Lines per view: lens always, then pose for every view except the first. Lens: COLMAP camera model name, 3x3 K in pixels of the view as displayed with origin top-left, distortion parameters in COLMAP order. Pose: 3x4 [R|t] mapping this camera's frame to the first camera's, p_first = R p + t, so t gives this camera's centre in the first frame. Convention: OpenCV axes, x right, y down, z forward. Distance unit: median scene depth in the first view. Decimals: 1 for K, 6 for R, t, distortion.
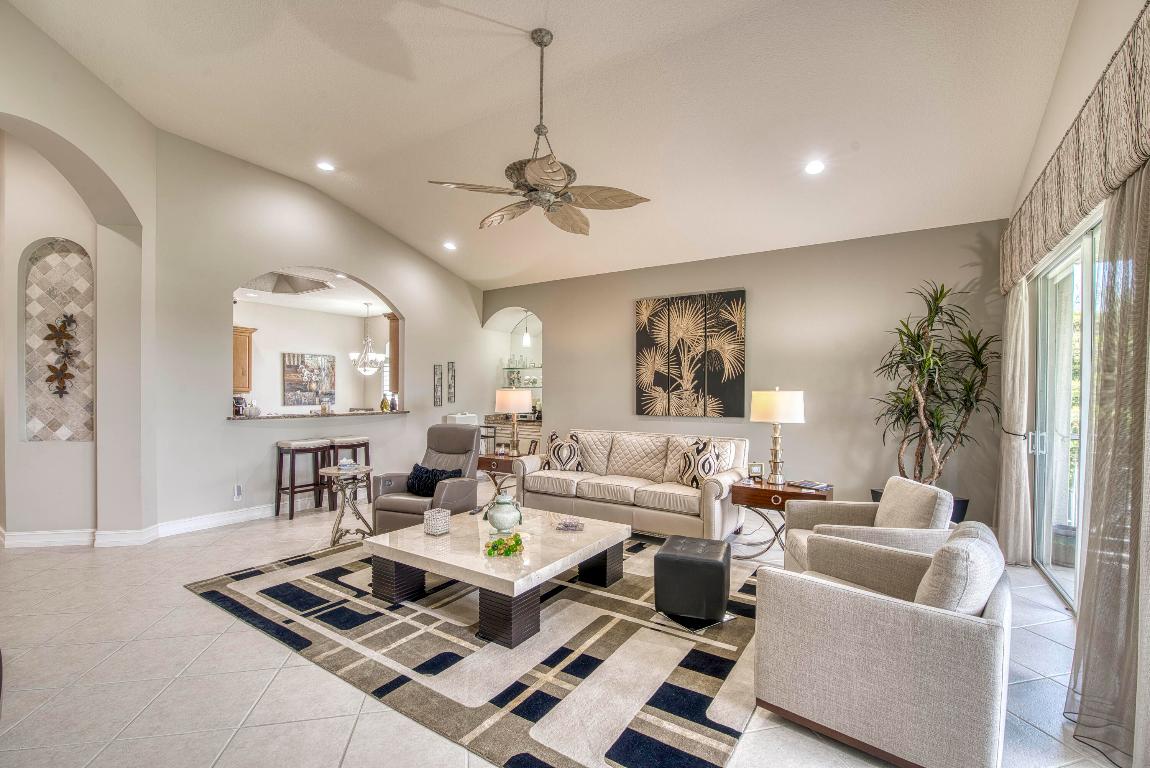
lens RADIAL K [[501.1, 0, 589.4], [0, 501.1, 392.5], [0, 0, 1]] dist [-0.000110, -0.000265]
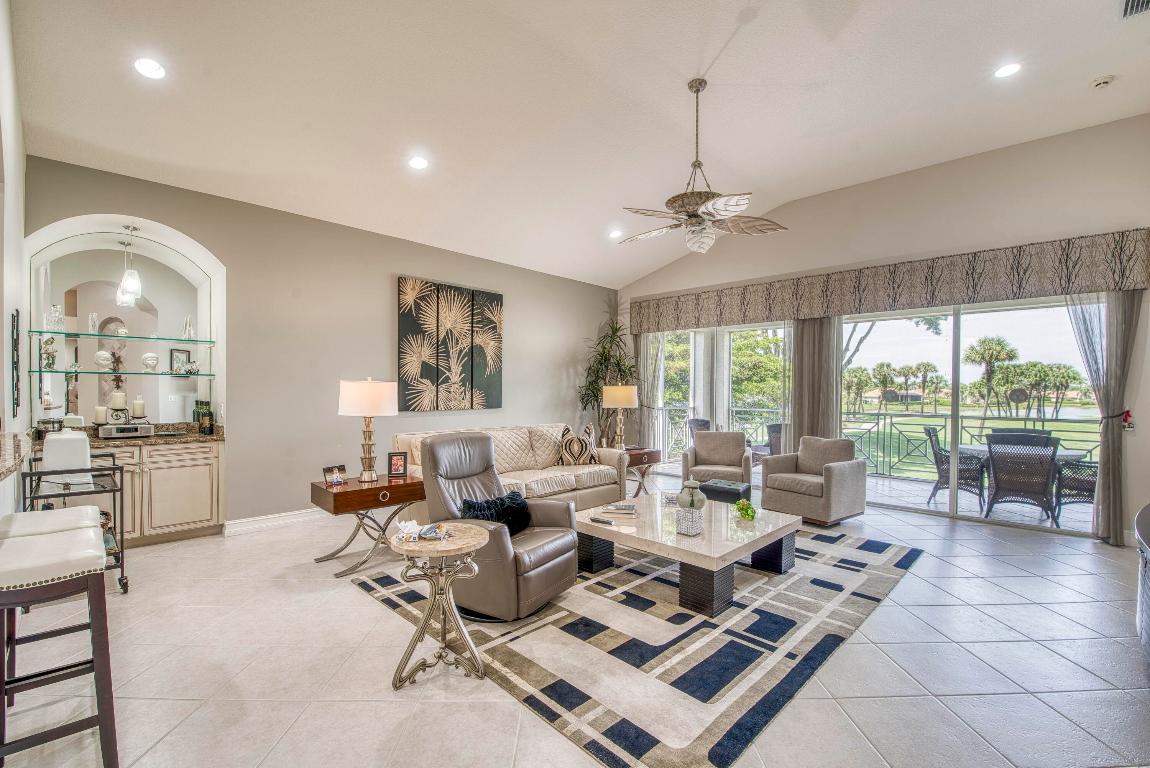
lens RADIAL K [[493.3, 0, 586.8], [0, 493.3, 396.8], [0, 0, 1]] dist [-0.019675, -0.000222]
pose [[0.194172, -0.020358, 0.980756, -0.700163], [-0.005142, 0.999750, 0.021770, -0.000414], [-0.980954, -0.009270, 0.194019, 0.561473]]
